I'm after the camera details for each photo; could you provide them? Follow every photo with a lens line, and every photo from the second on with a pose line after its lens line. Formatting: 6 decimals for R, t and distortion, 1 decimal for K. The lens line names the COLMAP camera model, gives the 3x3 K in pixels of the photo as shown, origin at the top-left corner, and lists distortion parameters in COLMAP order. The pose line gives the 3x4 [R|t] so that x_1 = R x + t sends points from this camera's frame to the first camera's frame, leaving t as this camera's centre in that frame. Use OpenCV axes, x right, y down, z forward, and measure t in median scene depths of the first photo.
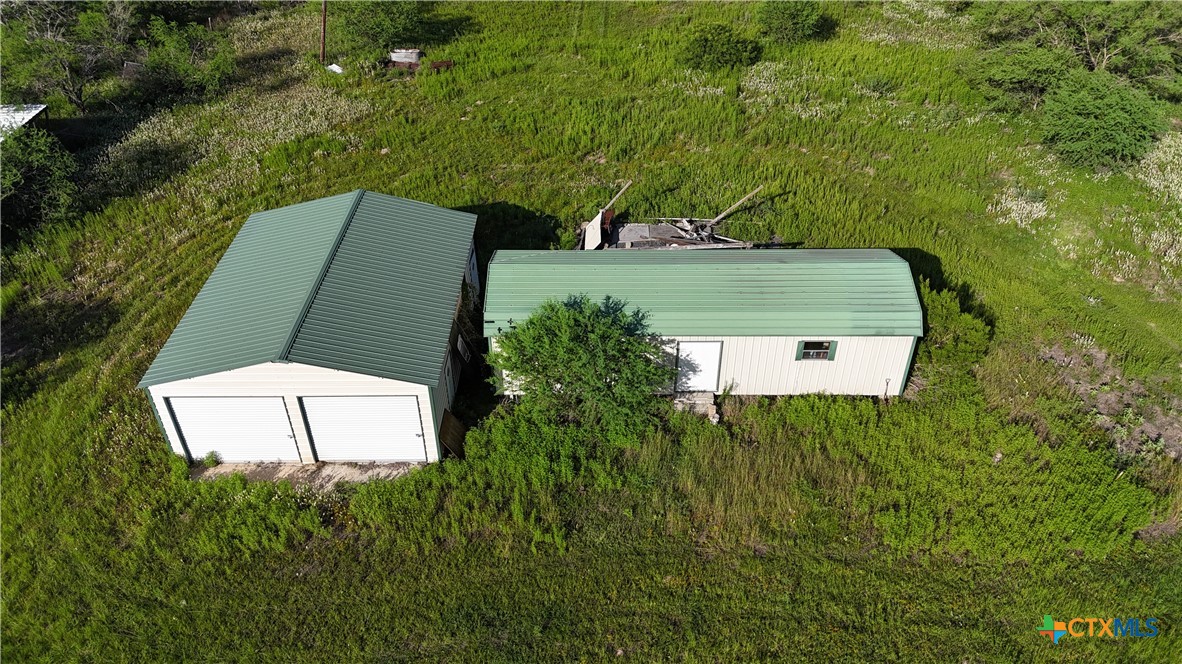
lens RADIAL K [[864.3, 0, 600.4], [0, 864.3, 325.5], [0, 0, 1]] dist [0.048196, -0.048359]
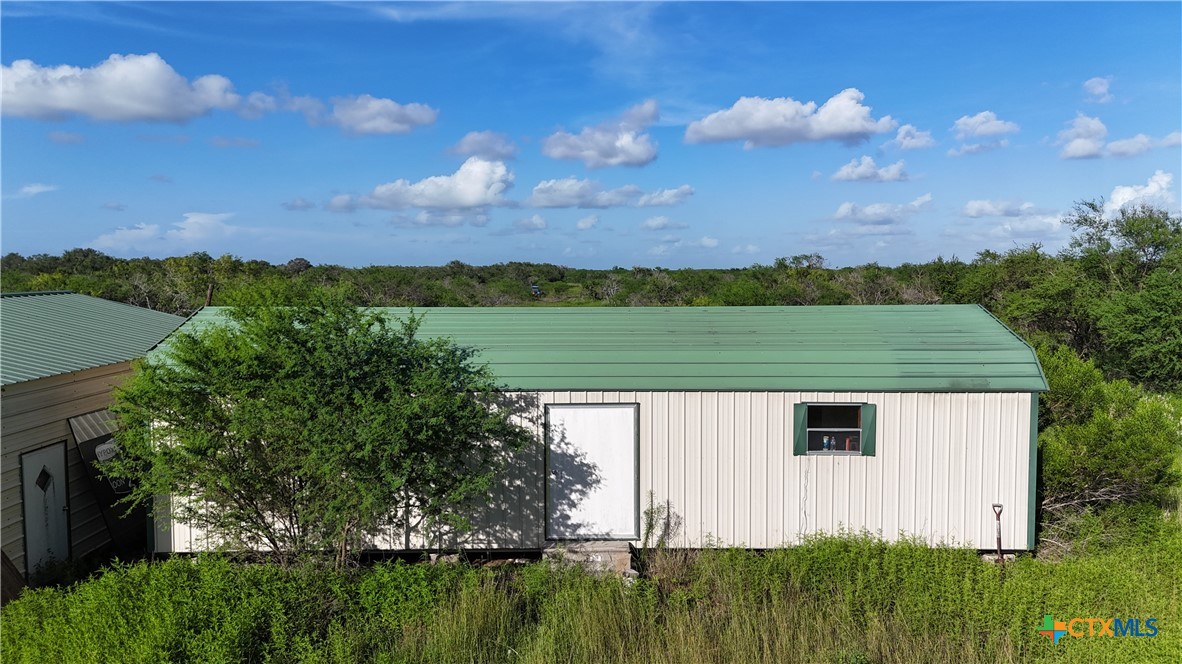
lens RADIAL K [[864.3, 0, 598.9], [0, 864.3, 321.2], [0, 0, 1]] dist [0.048196, -0.048359]
pose [[0.999870, 0.004261, 0.015522, 0.110285], [0.004802, 0.841420, -0.540361, 0.235293], [-0.015363, 0.540365, 0.841290, 0.562666]]
